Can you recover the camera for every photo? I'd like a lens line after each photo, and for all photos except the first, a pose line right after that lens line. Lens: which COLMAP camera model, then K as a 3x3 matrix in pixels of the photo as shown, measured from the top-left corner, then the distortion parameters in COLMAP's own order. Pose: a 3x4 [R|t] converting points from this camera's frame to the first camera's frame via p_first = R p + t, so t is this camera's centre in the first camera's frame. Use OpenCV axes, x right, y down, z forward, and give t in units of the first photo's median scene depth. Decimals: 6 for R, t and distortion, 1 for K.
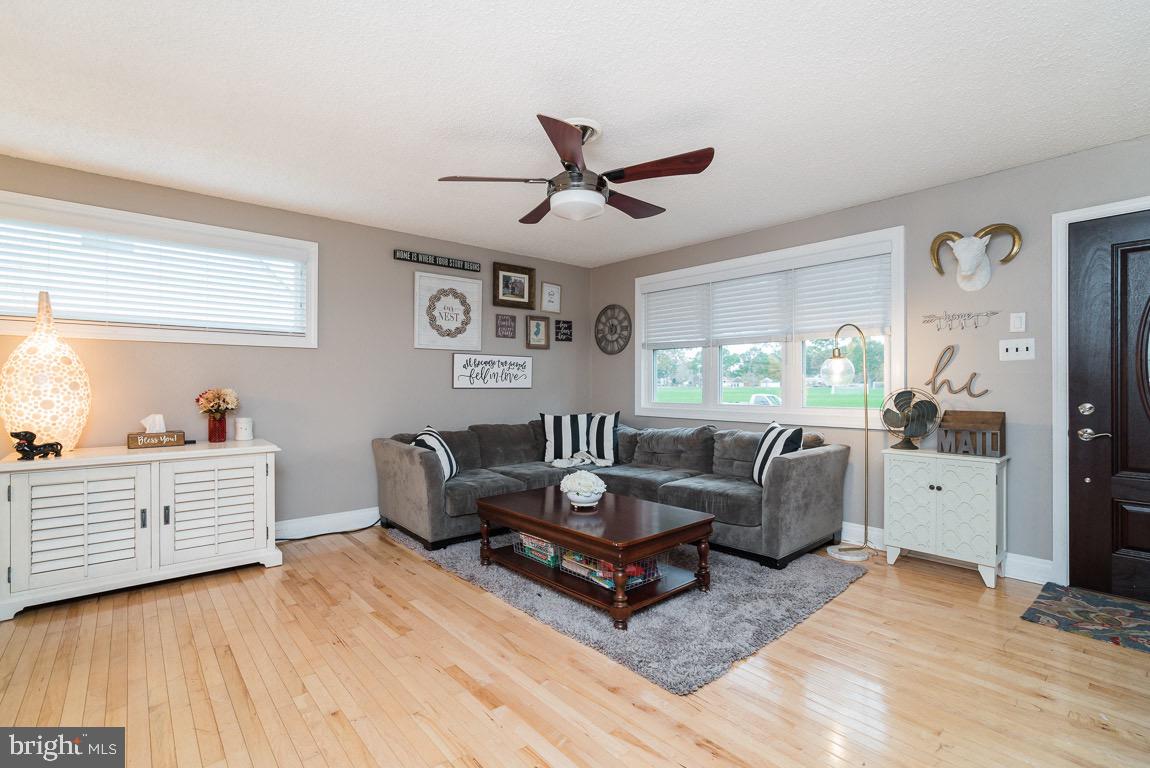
lens RADIAL K [[541.9, 0, 574.9], [0, 541.9, 383.8], [0, 0, 1]] dist [-0.018094, 0.008175]
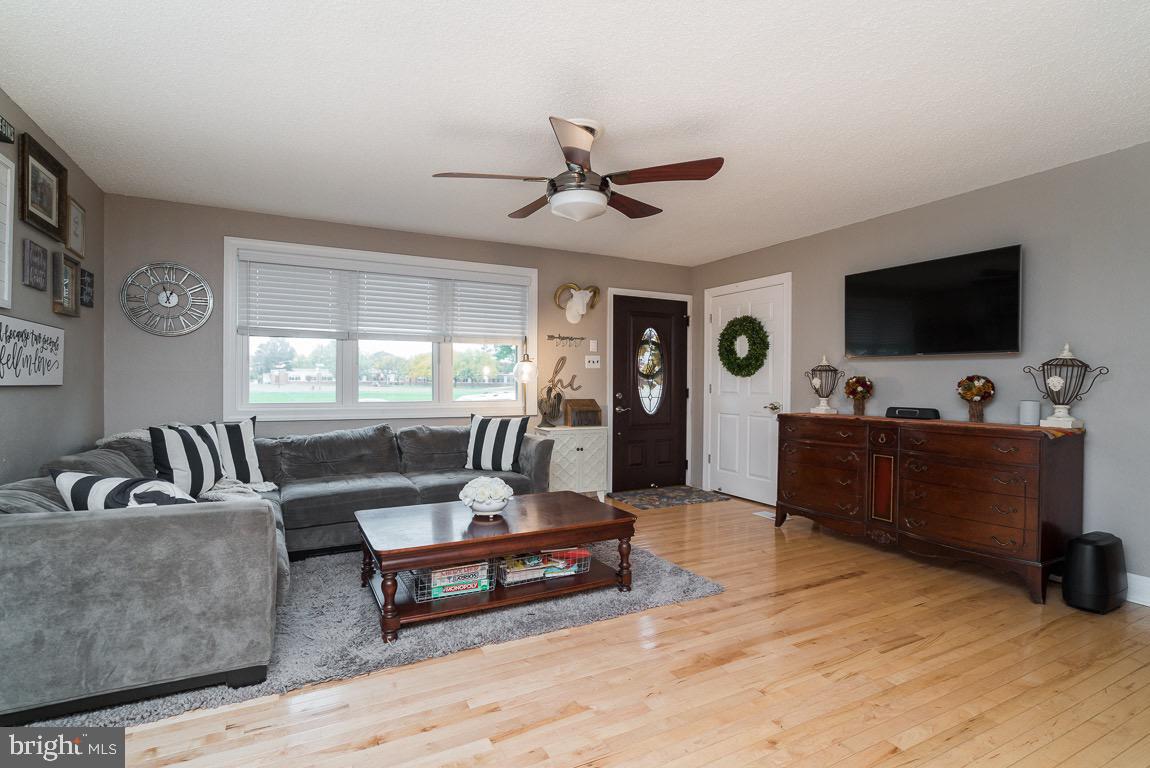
lens RADIAL K [[541.9, 0, 566.8], [0, 541.9, 384.7], [0, 0, 1]] dist [-0.018094, 0.008175]
pose [[0.242017, -0.003087, 0.970267, -0.791983], [-0.008445, 0.999950, 0.005288, -0.000170], [-0.970235, -0.009474, 0.241979, 0.613317]]
